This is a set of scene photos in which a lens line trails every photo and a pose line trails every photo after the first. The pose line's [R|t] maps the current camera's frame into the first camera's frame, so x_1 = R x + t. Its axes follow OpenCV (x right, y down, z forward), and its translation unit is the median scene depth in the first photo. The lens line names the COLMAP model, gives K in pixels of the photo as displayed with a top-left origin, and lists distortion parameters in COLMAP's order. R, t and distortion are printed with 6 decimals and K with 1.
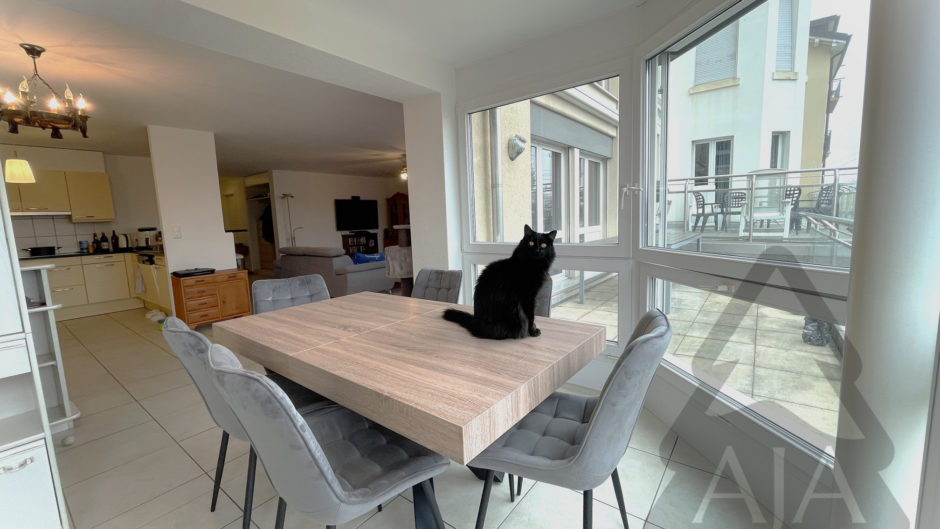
lens RADIAL K [[380.6, 0, 470.0], [0, 380.6, 264.5], [0, 0, 1]] dist [-0.001686, -0.000483]
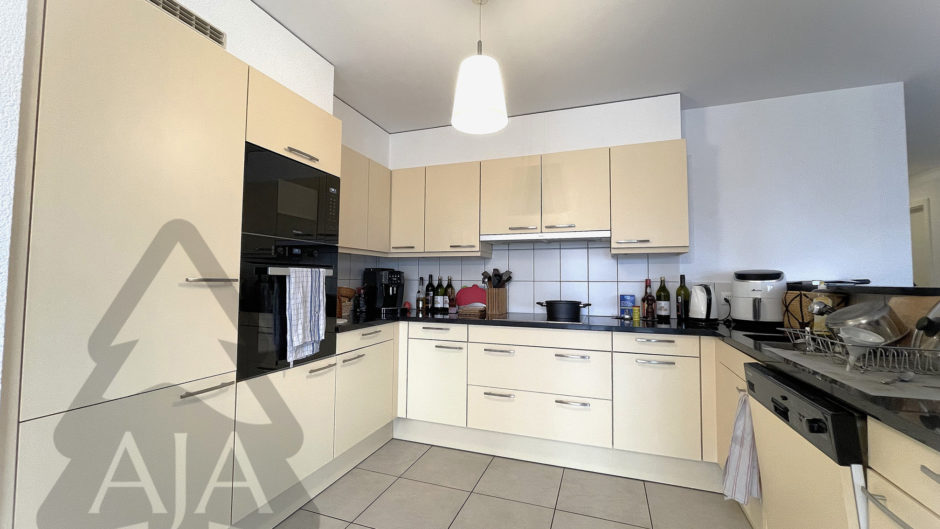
lens RADIAL K [[380.6, 0, 470.0], [0, 380.6, 264.5], [0, 0, 1]] dist [-0.001686, -0.000483]
pose [[0.309969, 0.001828, -0.950745, -0.611406], [-0.136541, 0.989717, -0.042613, -0.050901], [0.940891, 0.143025, 0.307031, 0.647384]]
